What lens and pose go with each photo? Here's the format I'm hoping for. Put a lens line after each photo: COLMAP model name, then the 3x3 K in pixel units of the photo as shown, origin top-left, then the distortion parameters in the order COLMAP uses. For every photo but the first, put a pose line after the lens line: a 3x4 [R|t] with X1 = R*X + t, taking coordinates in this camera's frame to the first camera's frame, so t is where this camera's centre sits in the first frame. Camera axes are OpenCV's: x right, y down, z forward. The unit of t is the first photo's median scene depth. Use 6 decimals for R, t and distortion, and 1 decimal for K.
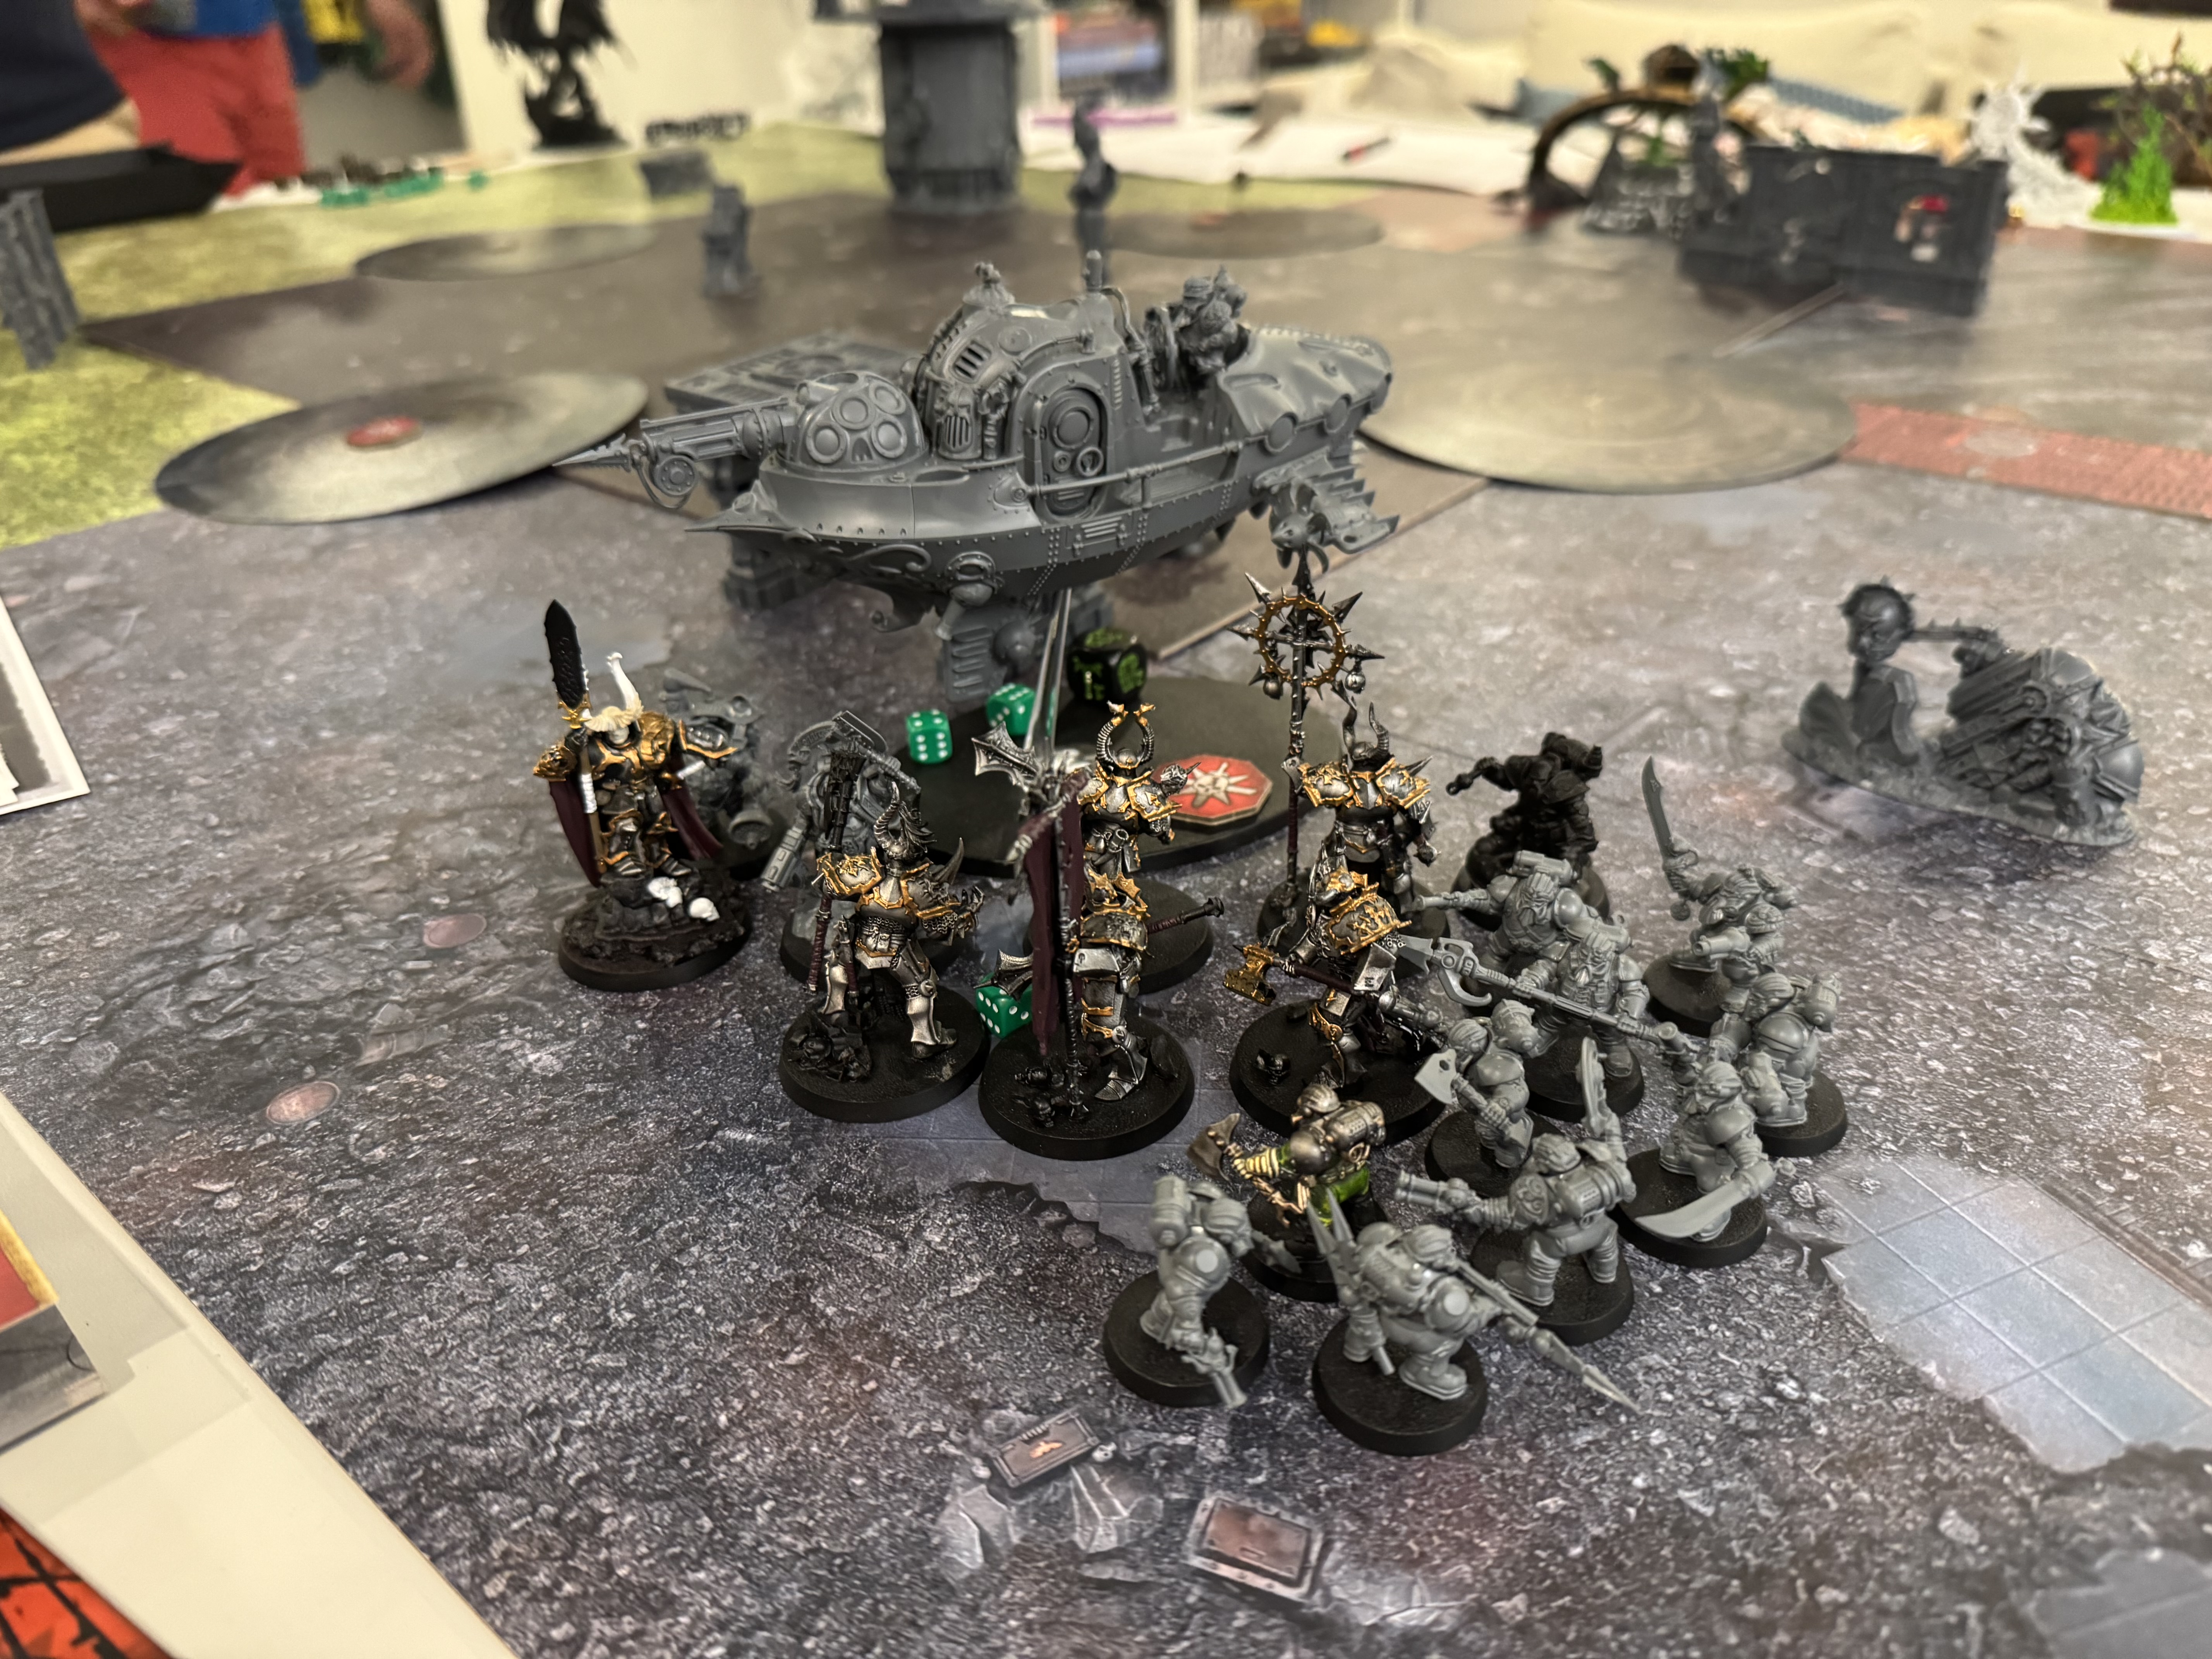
lens RADIAL K [[1645.6, 0, 1101.6], [0, 1645.6, 810.2], [0, 0, 1]] dist [-0.027923, -0.017348]
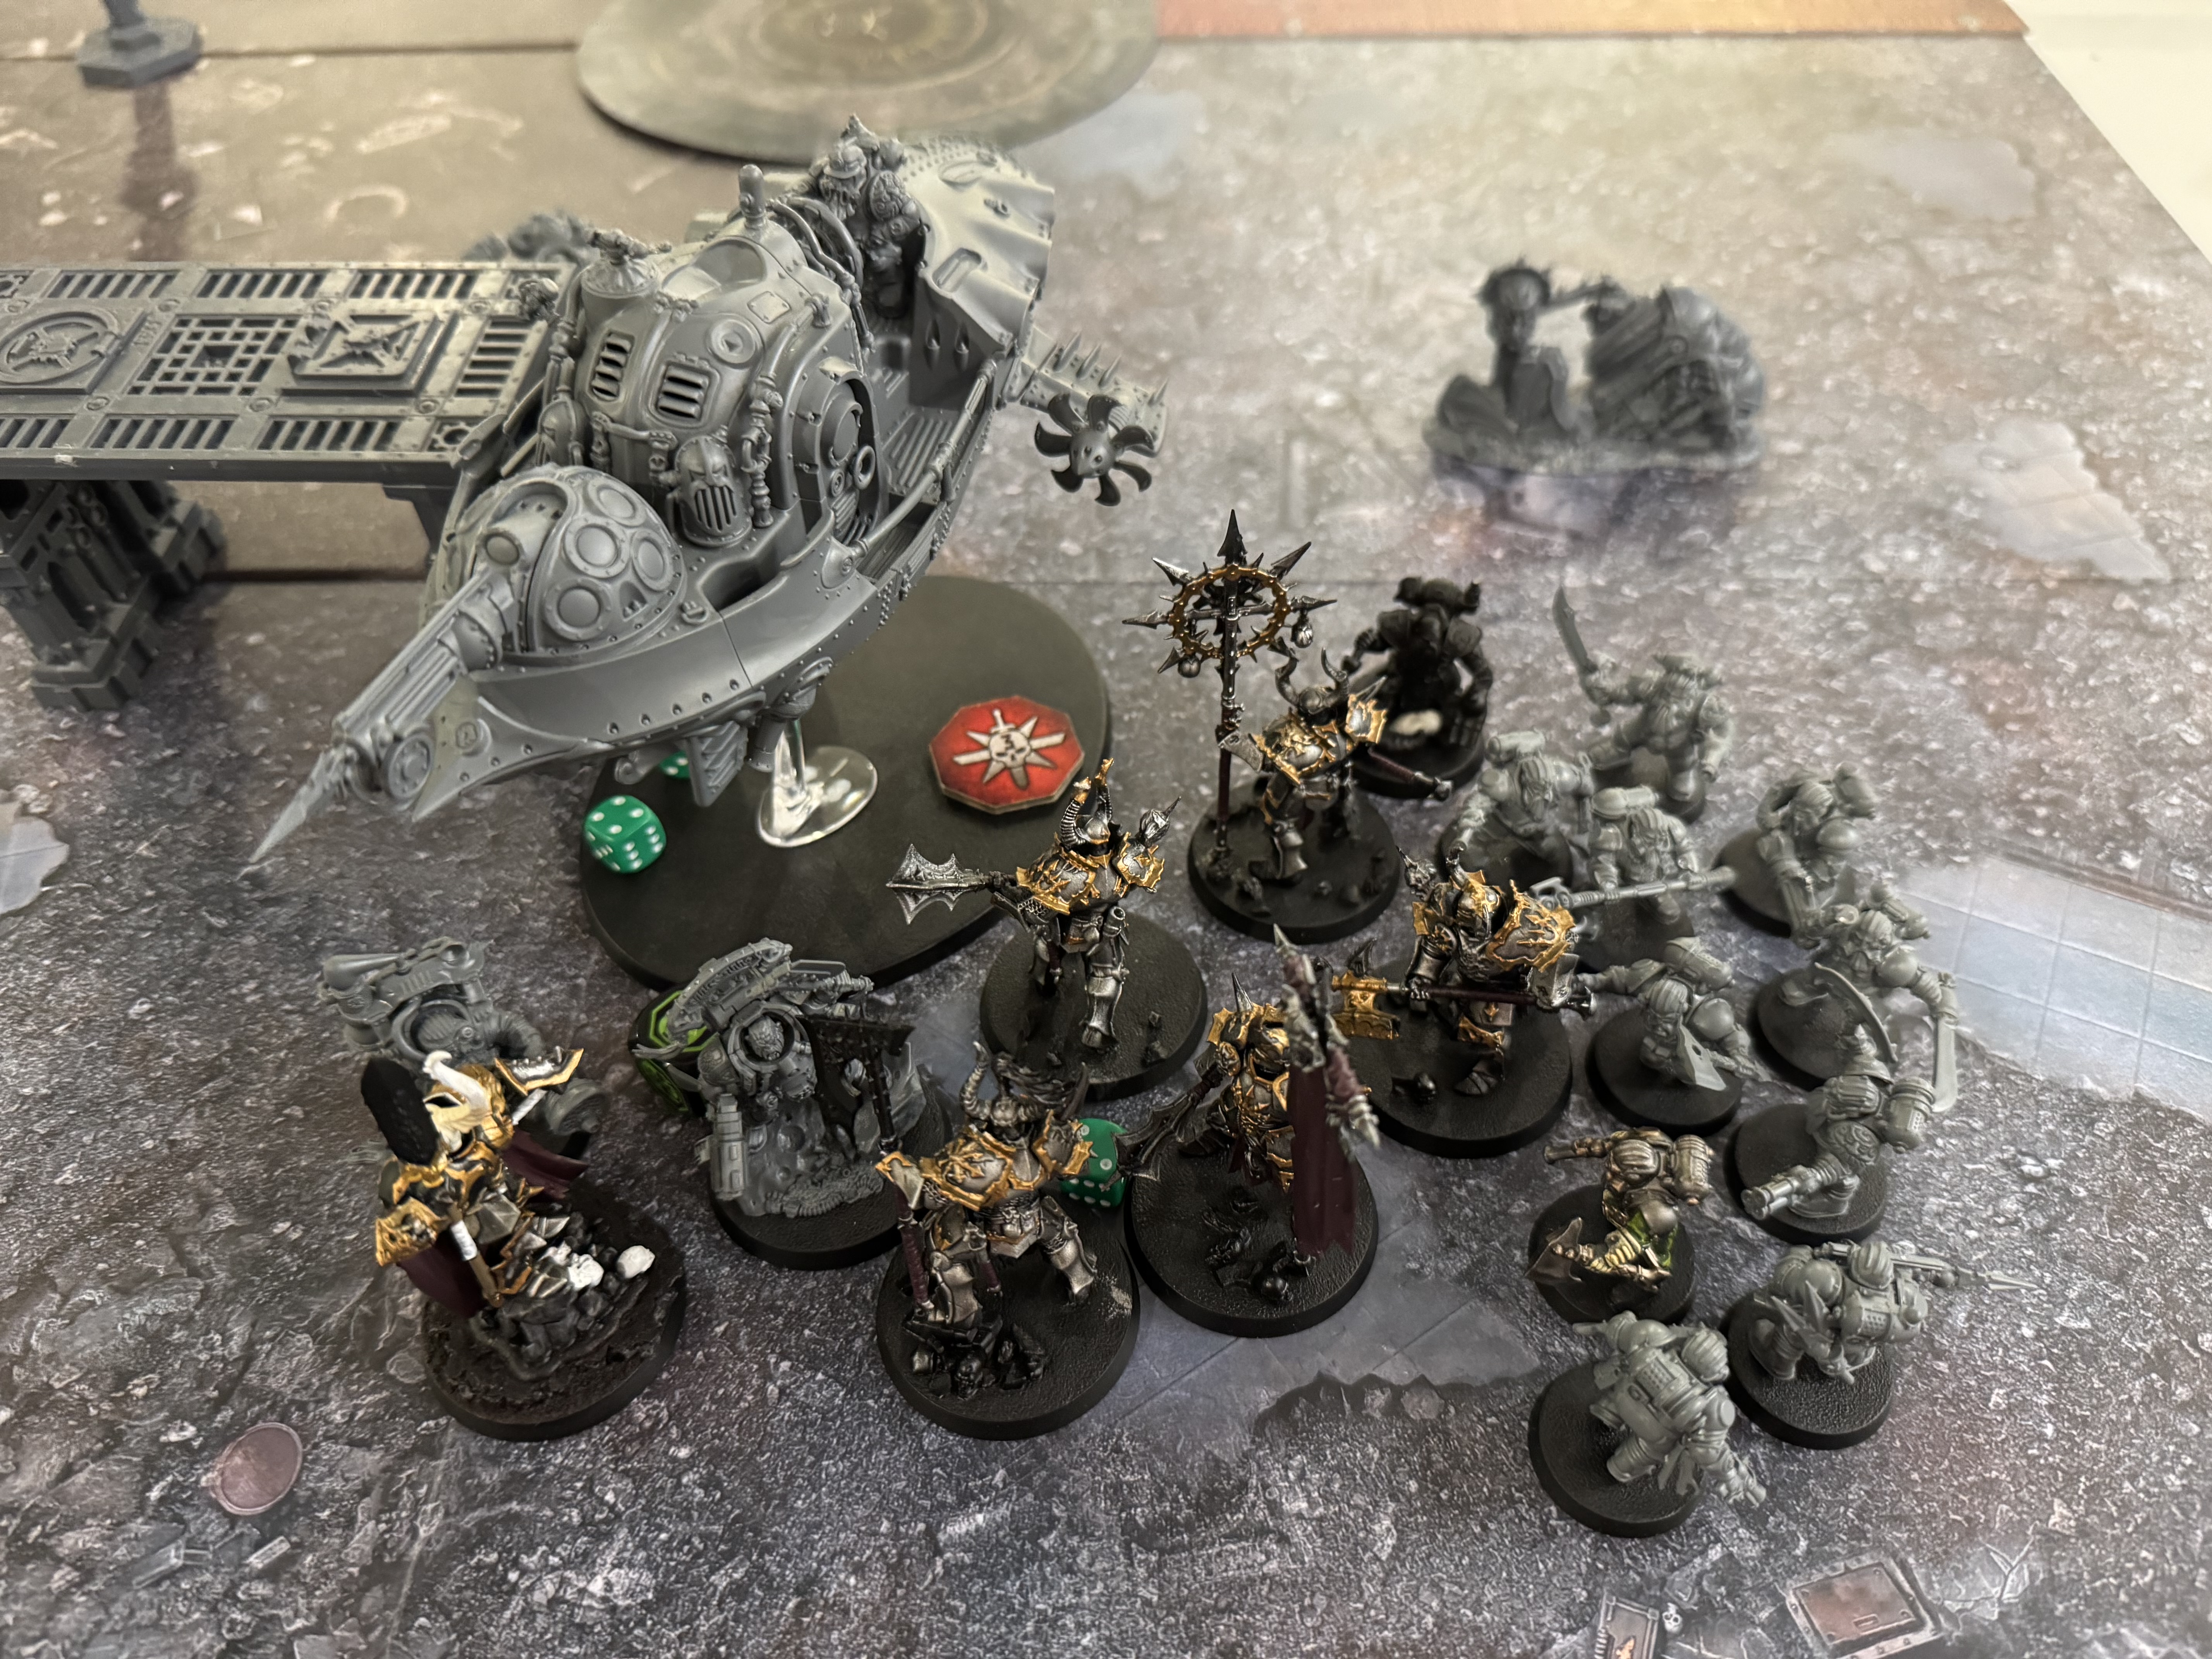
lens RADIAL K [[1645.6, 0, 1105.8], [0, 1645.6, 828.1], [0, 0, 1]] dist [-0.027923, -0.017348]
pose [[0.779925, -0.449960, 0.435032, -0.334276], [0.299501, 0.878649, 0.371854, -0.334787], [-0.549559, -0.159726, 0.820044, 0.353241]]
